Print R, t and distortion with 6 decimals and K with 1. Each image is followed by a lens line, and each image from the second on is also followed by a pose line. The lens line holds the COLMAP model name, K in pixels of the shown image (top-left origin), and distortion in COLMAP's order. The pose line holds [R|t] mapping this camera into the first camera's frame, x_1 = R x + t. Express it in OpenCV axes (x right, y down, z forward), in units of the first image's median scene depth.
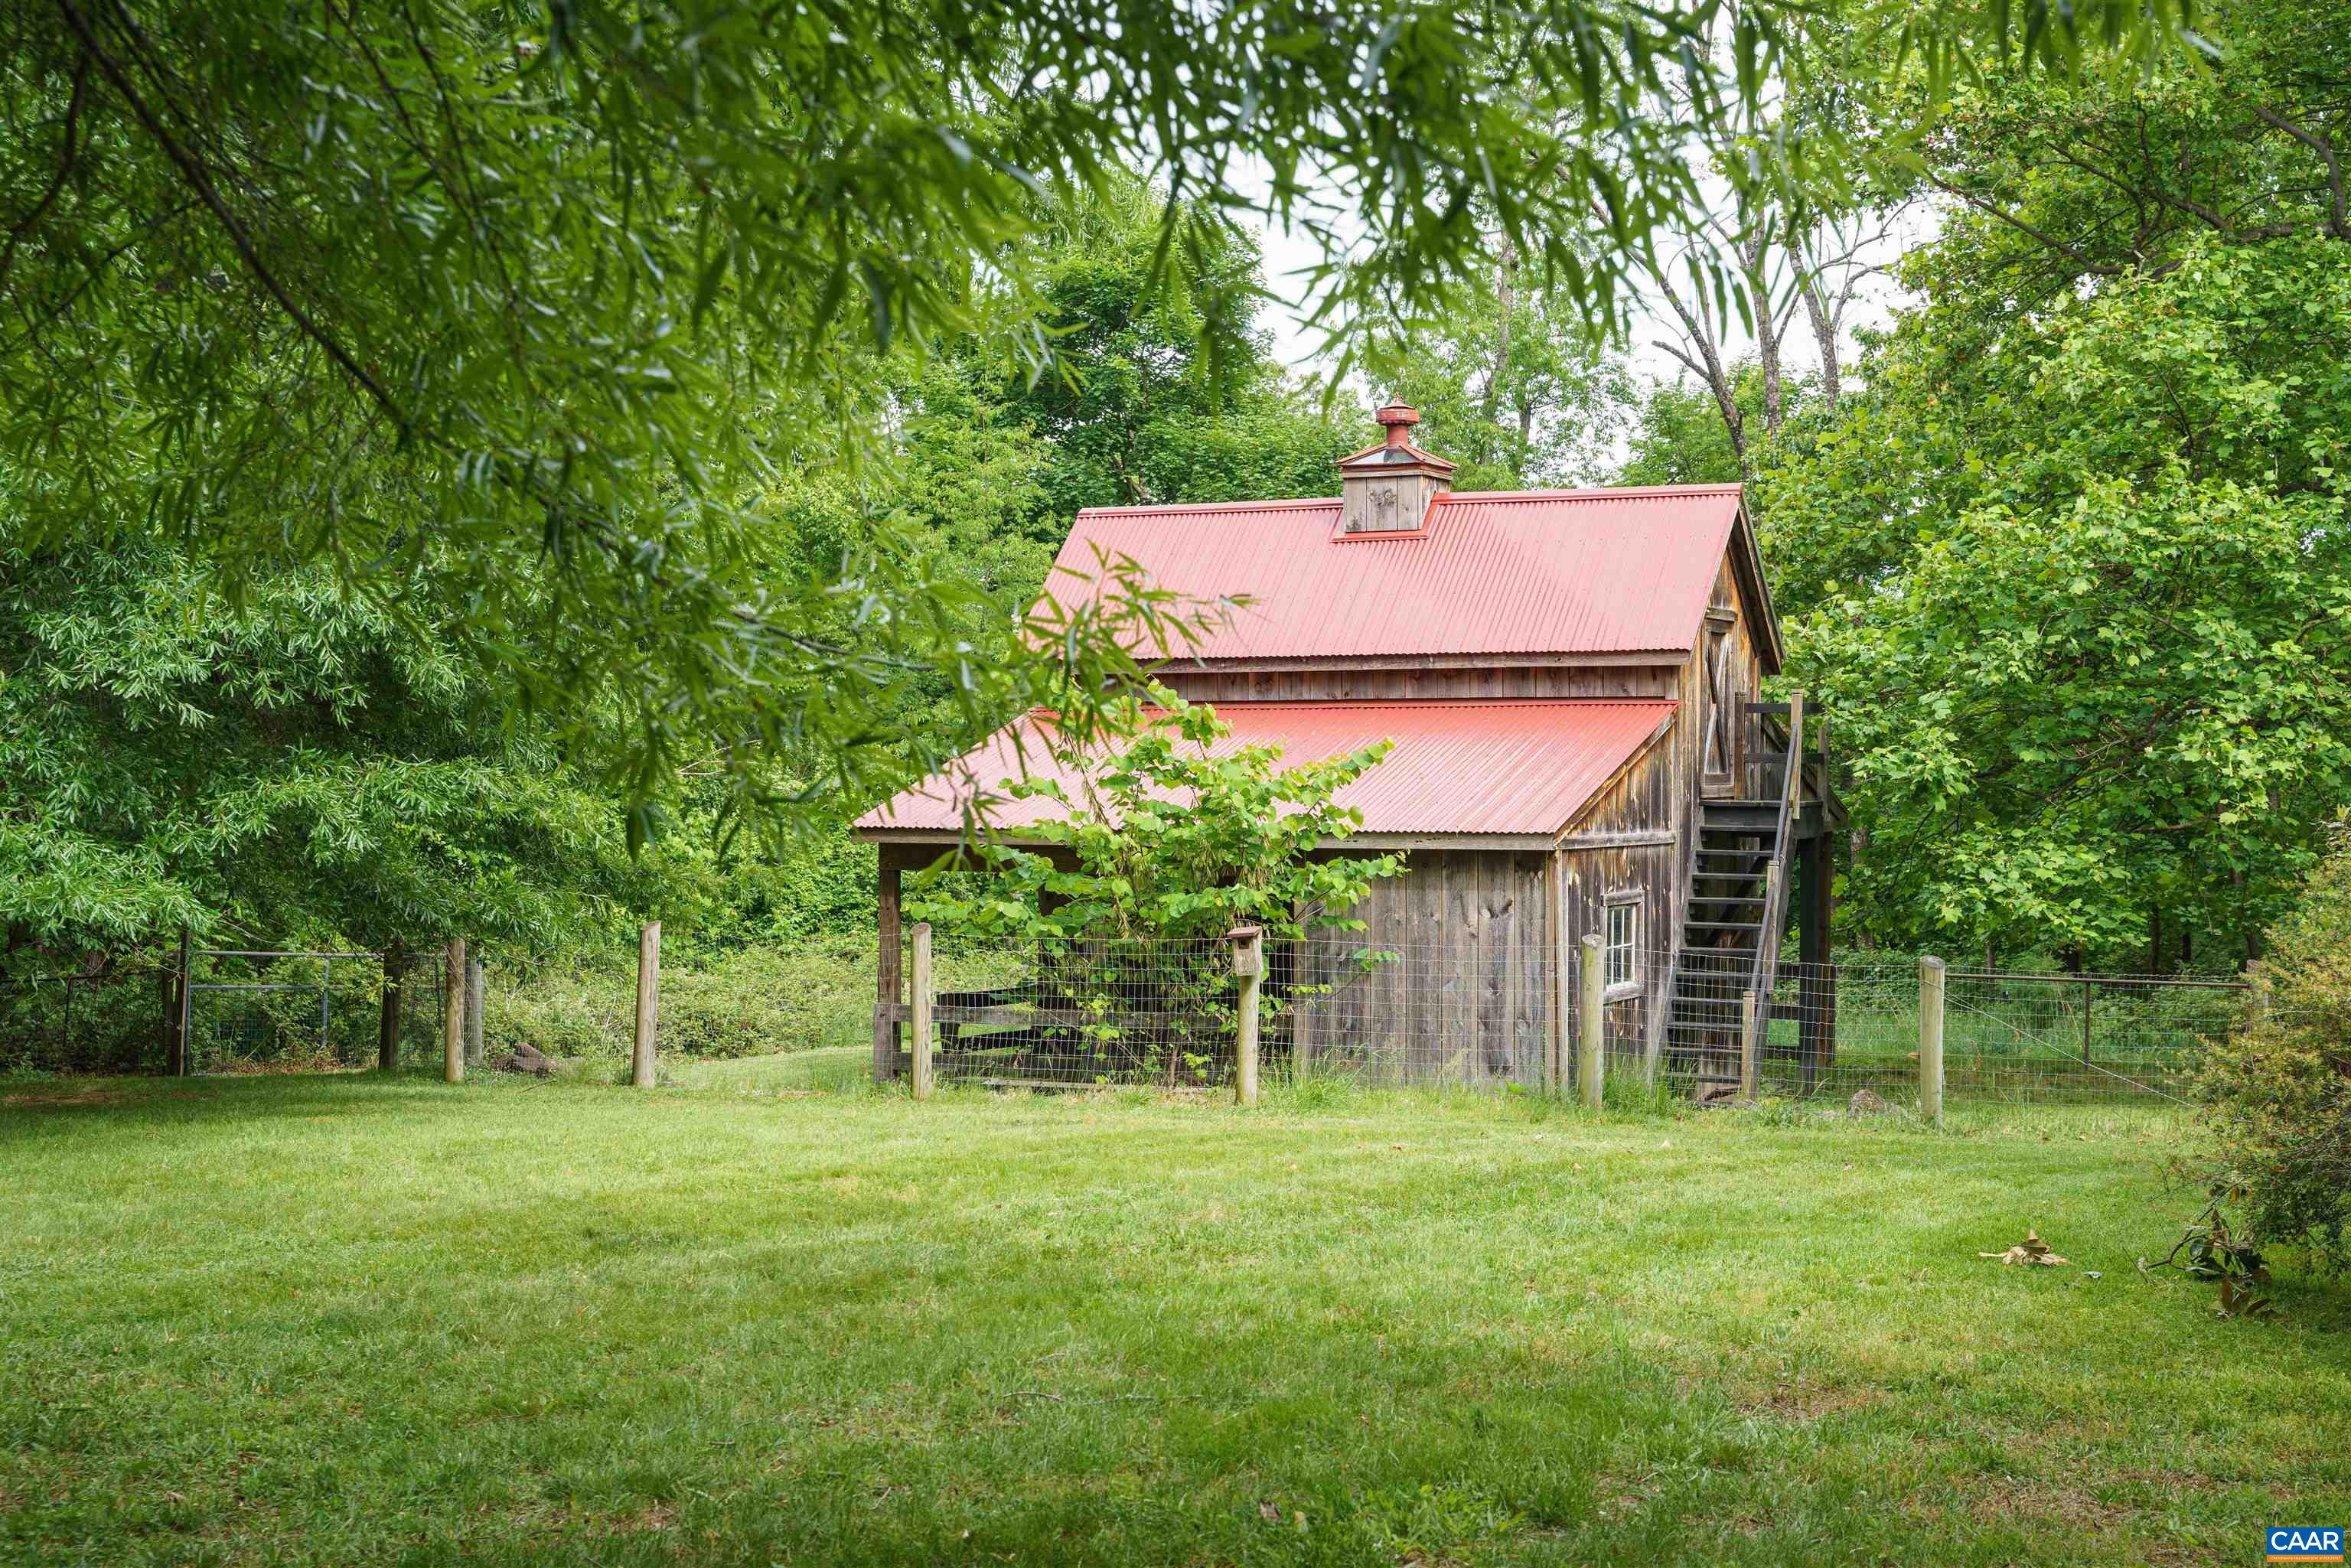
lens RADIAL K [[2925.1, 0, 1188.0], [0, 2925.1, 915.7], [0, 0, 1]] dist [0.119596, 0.000000]
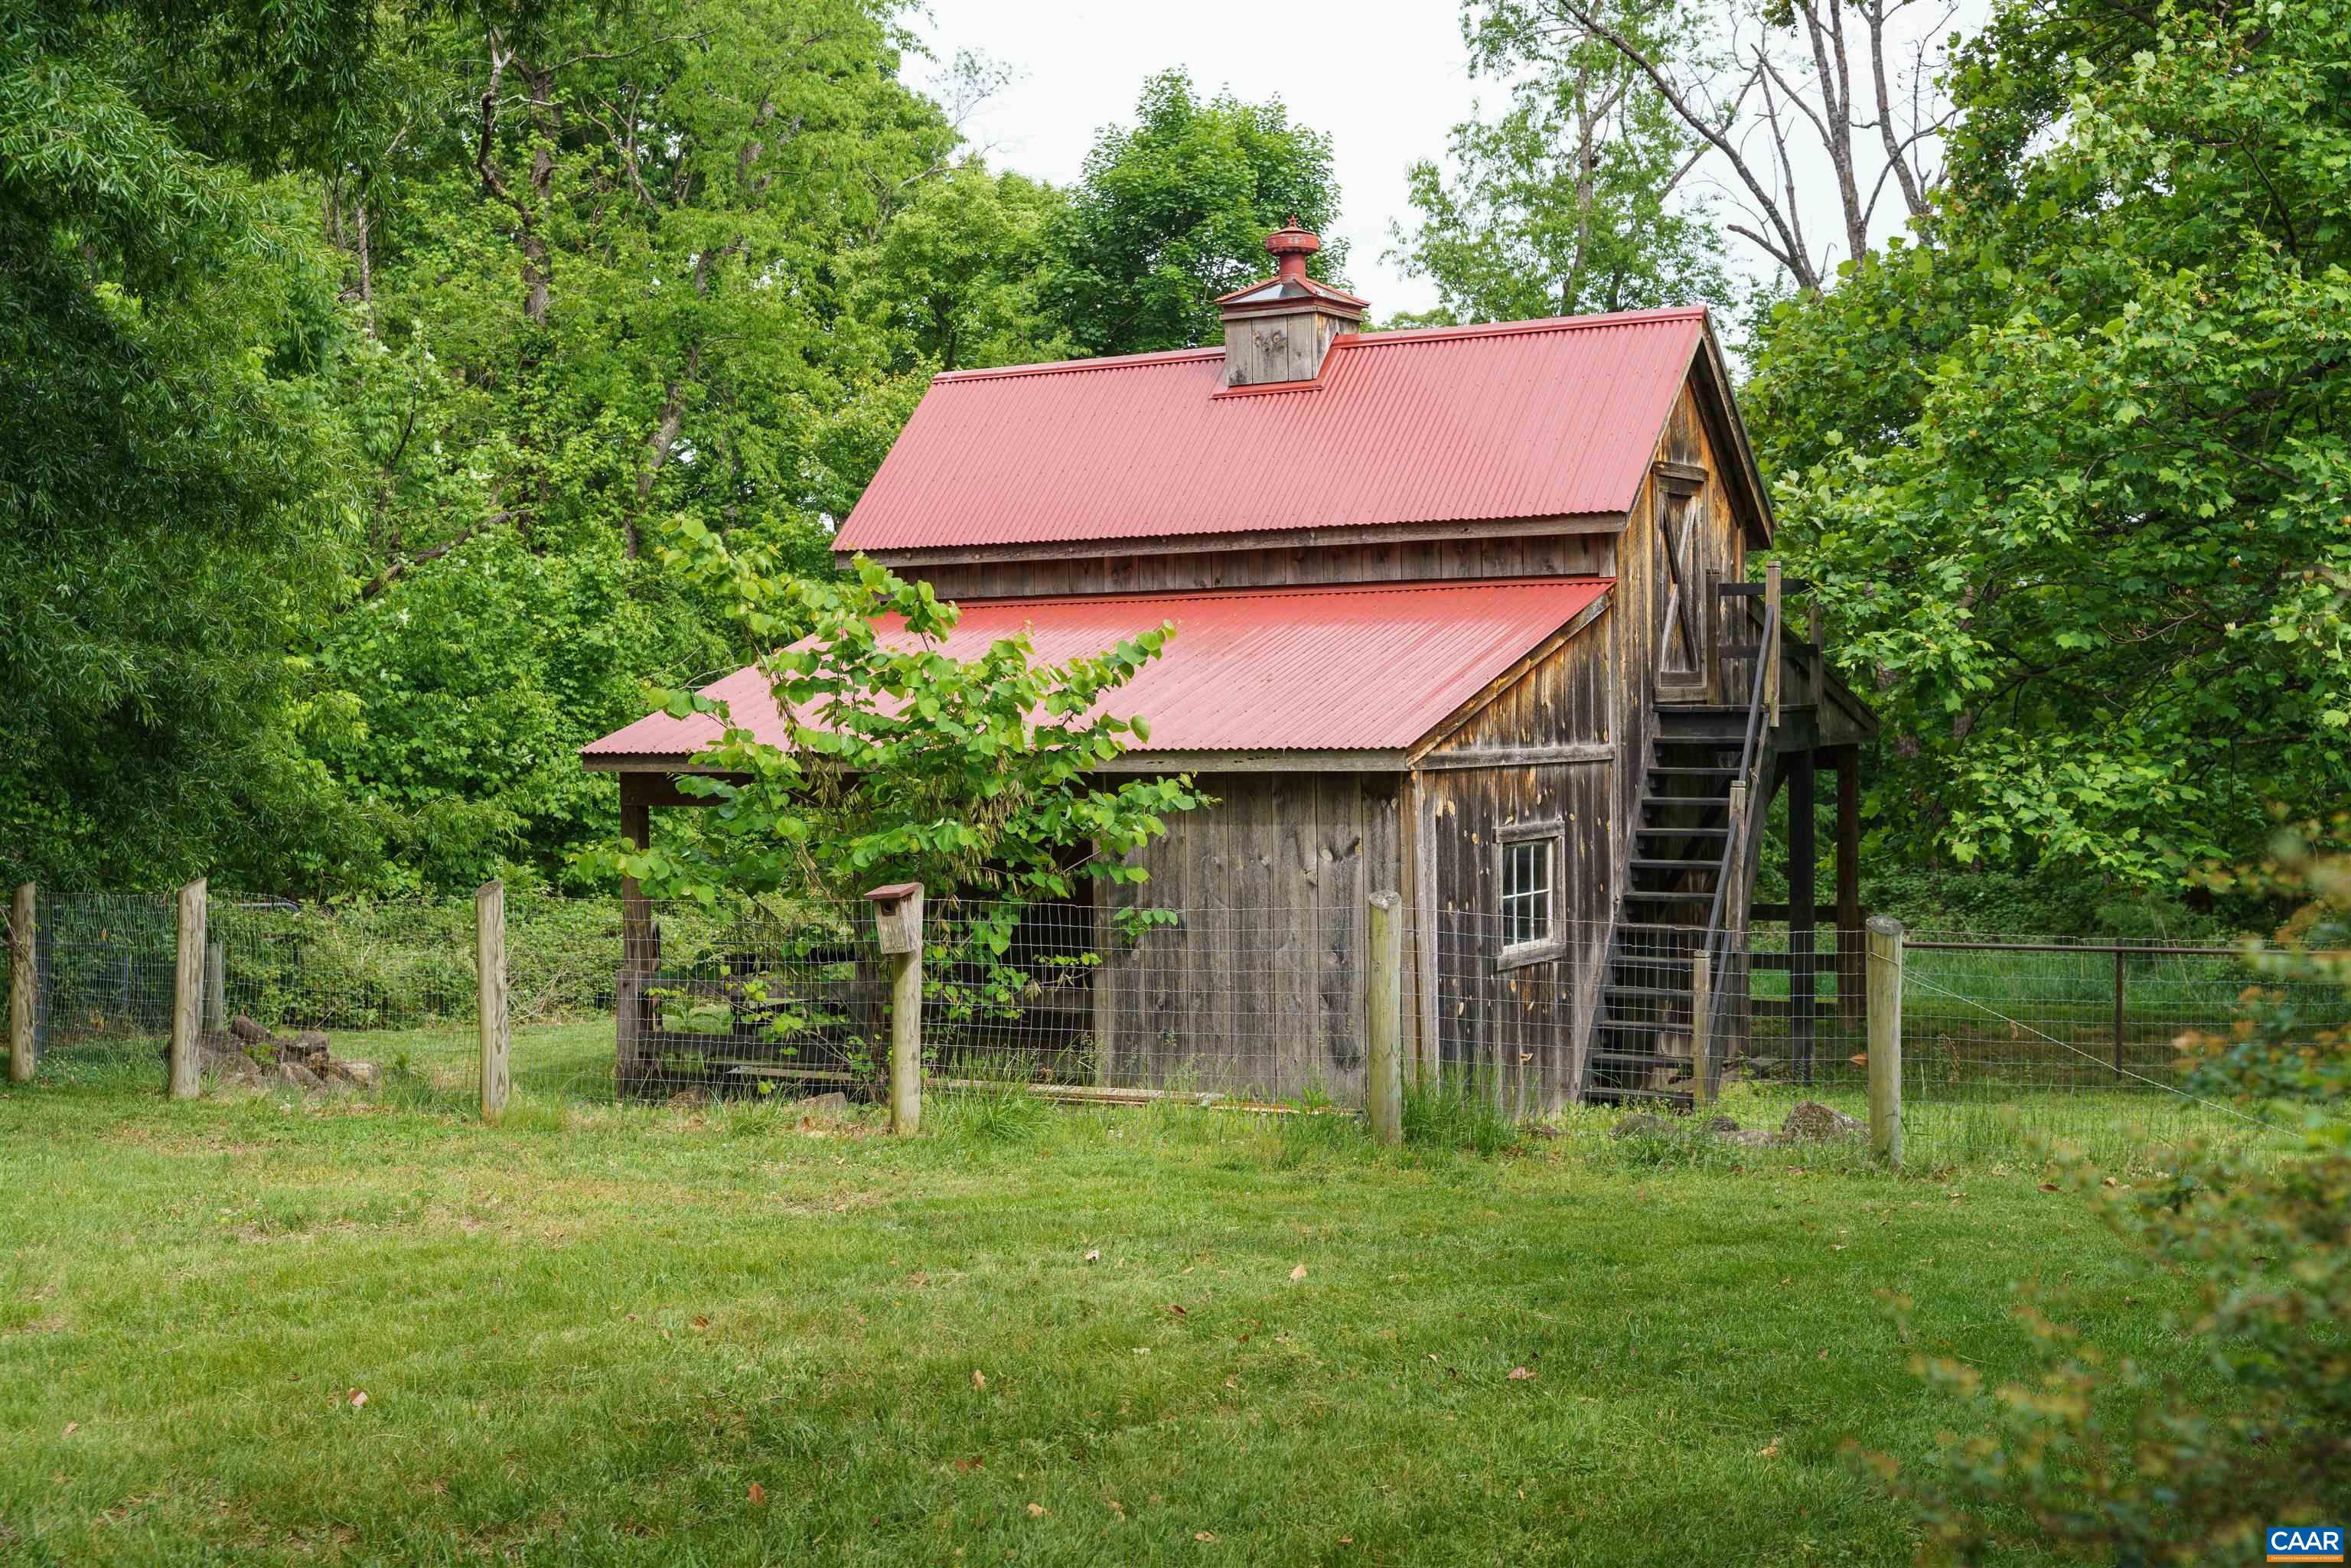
lens RADIAL K [[2549.6, 0, 1174.5], [0, 2549.6, 780.0], [0, 0, 1]] dist [0.054629, 0.000000]
pose [[0.994076, -0.011420, -0.108086, 0.126757], [0.009291, 0.999753, -0.020180, -0.006871], [0.108290, 0.019056, 0.993937, 0.320330]]
